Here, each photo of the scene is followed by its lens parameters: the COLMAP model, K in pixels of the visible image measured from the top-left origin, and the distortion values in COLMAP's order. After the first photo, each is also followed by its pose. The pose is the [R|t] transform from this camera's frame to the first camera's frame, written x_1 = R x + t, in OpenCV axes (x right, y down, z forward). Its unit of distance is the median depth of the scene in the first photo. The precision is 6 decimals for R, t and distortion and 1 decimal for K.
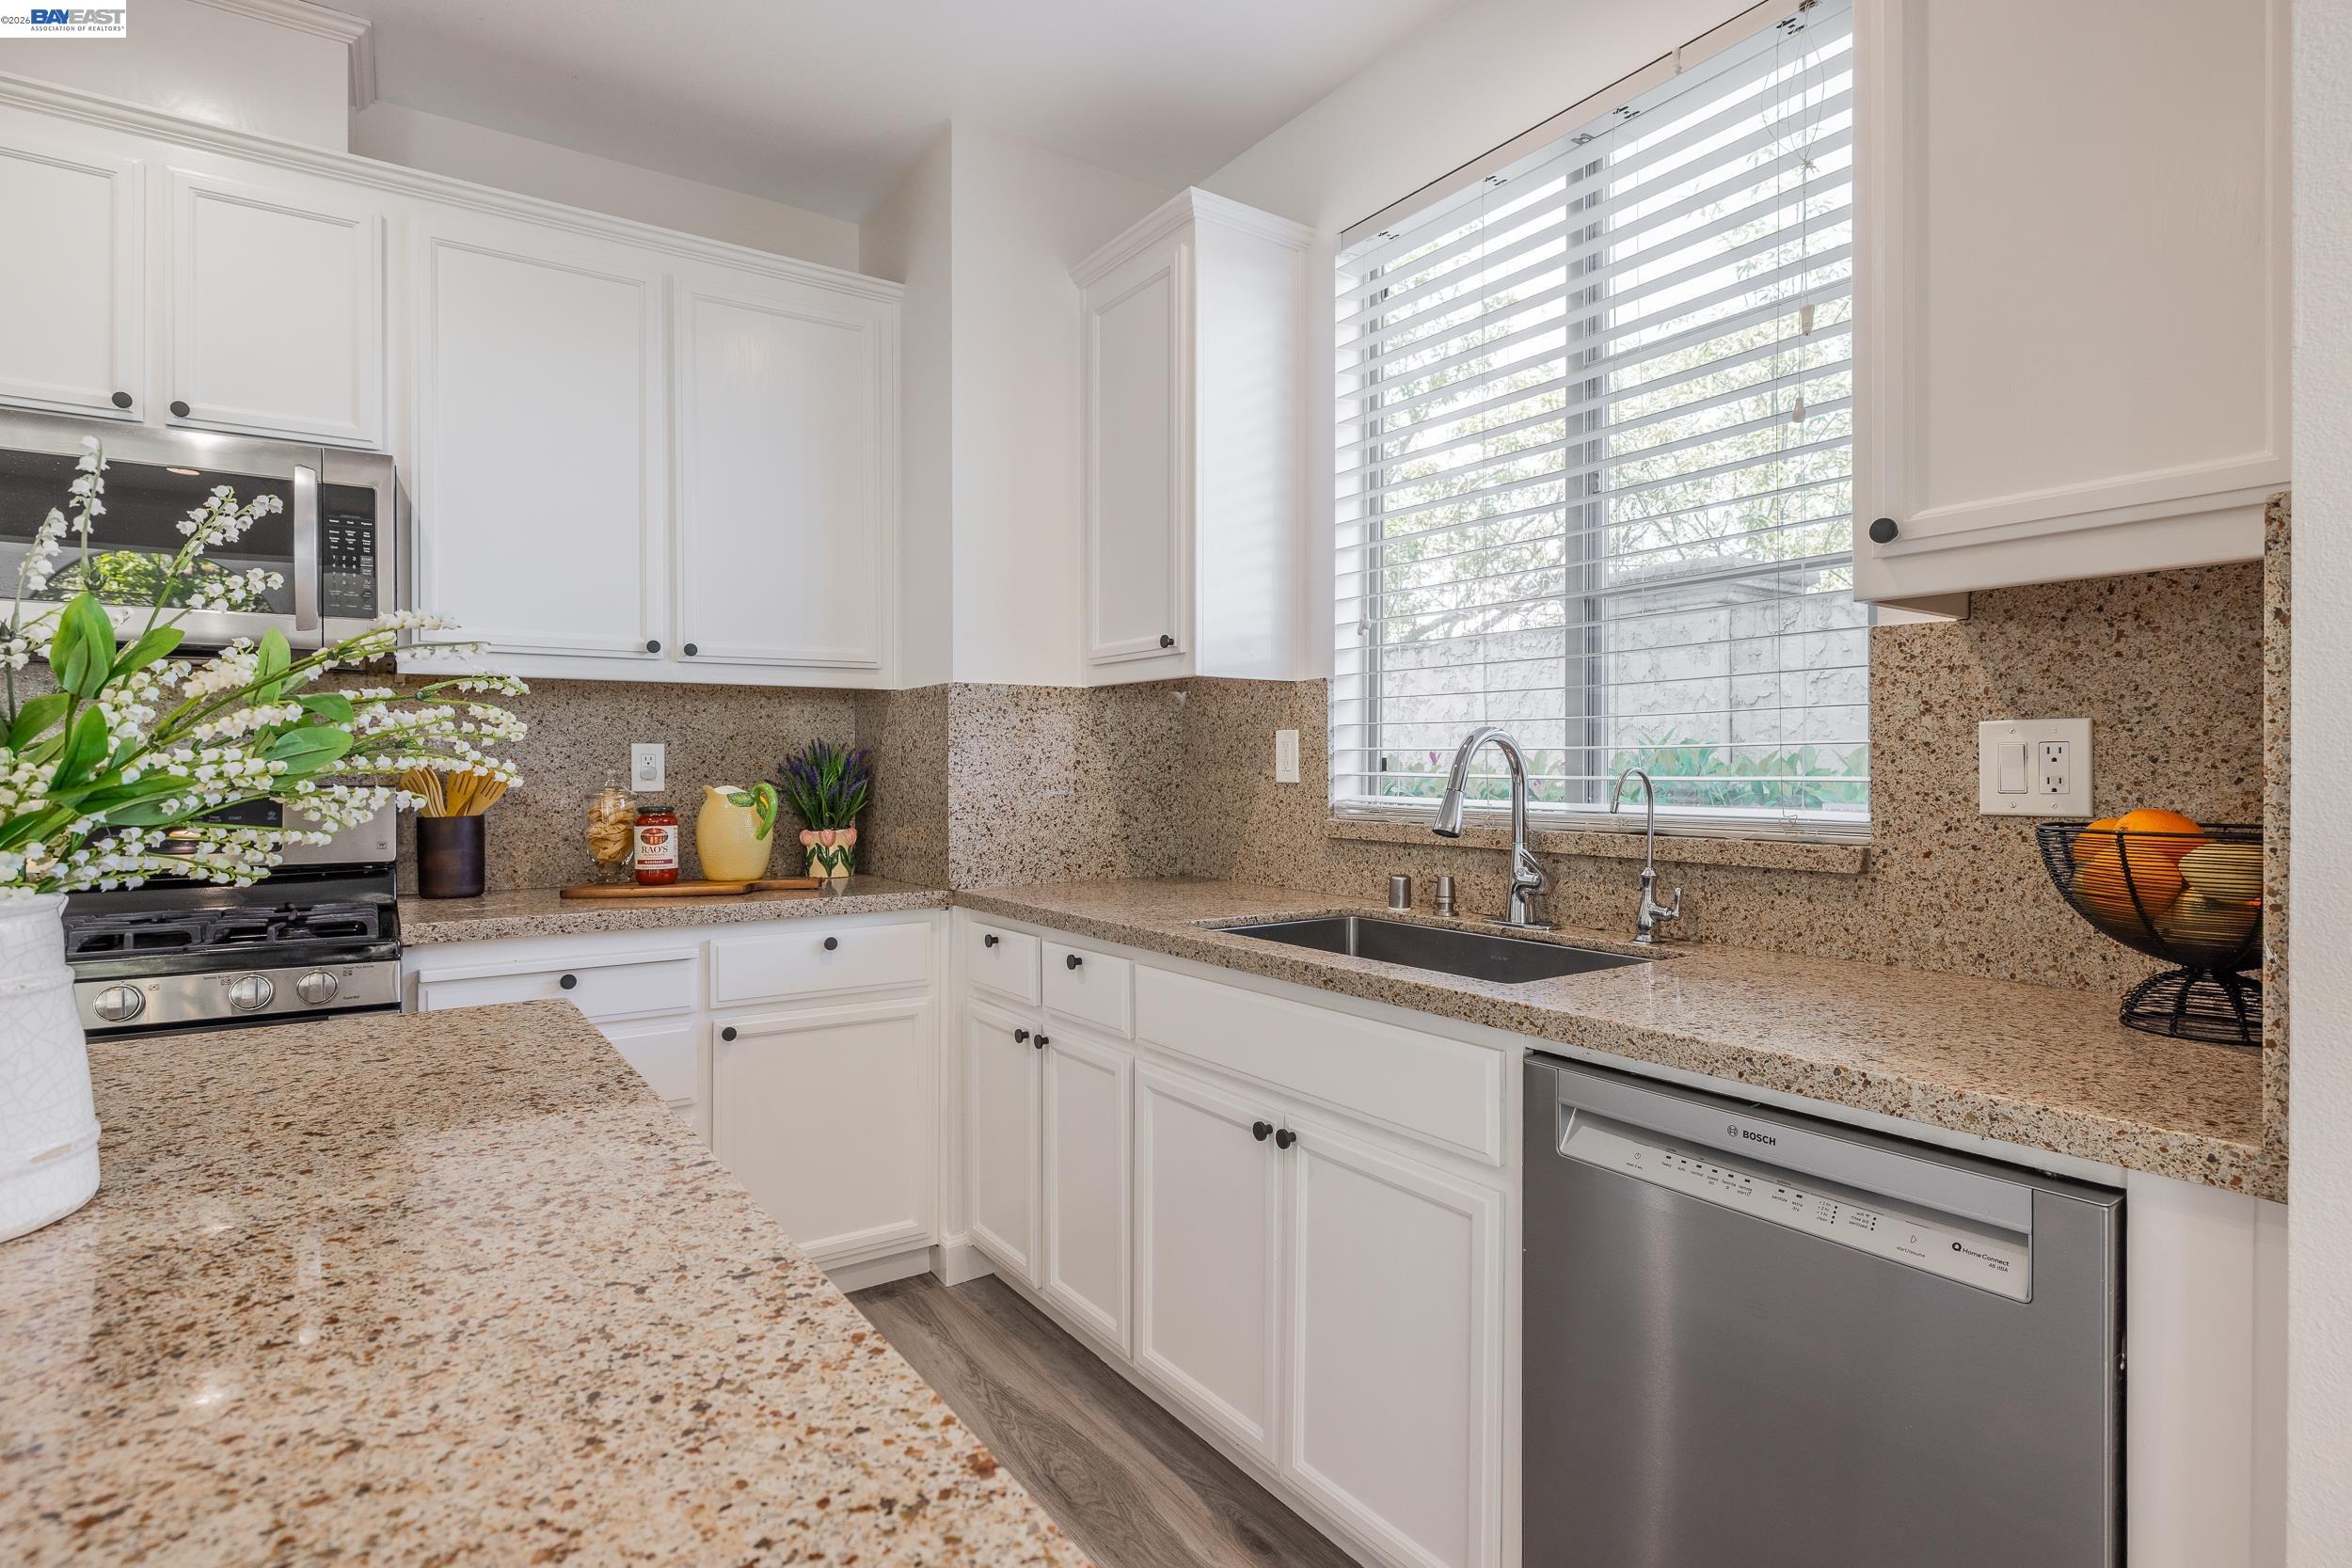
lens RADIAL K [[1210.5, 0, 1174.6], [0, 1210.5, 783.4], [0, 0, 1]] dist [-0.002894, 0.000858]
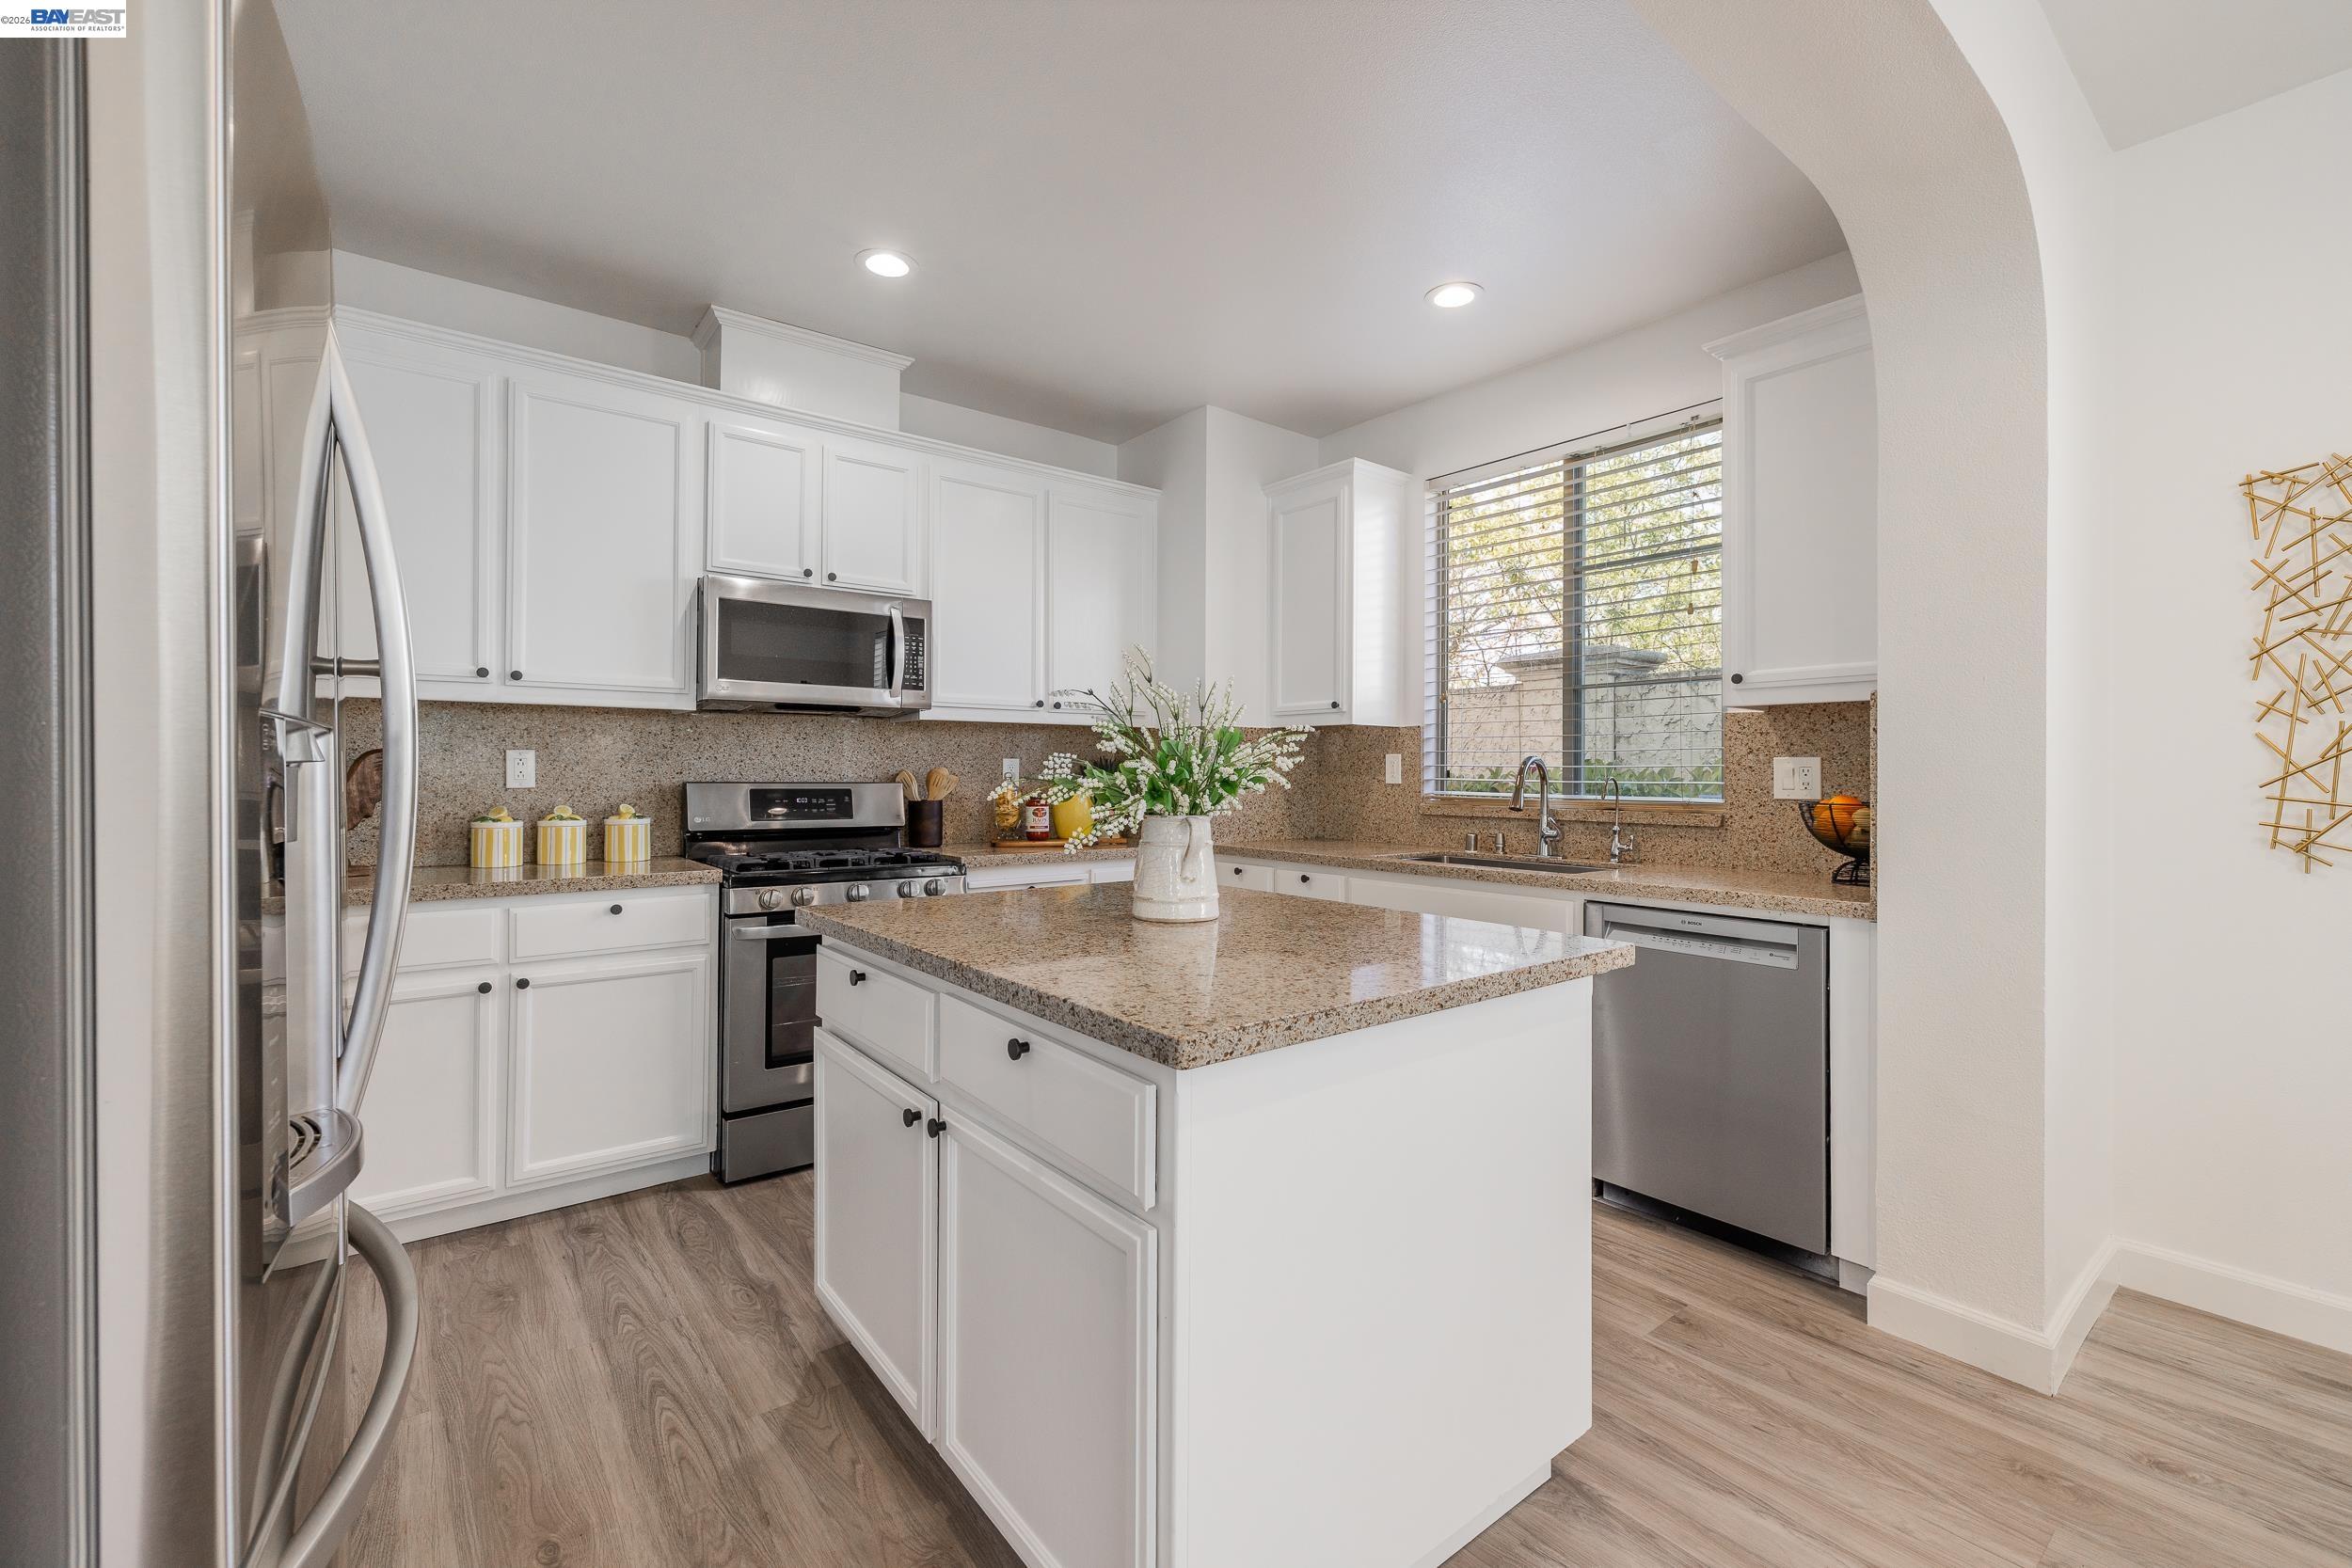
lens RADIAL K [[998.1, 0, 1180.0], [0, 998.1, 779.3], [0, 0, 1]] dist [0.003255, 0.000516]
pose [[0.997720, 0.005532, 0.067264, -0.383102], [-0.005123, 0.999967, -0.006248, 0.004190], [-0.067296, 0.005889, 0.997716, -0.531829]]
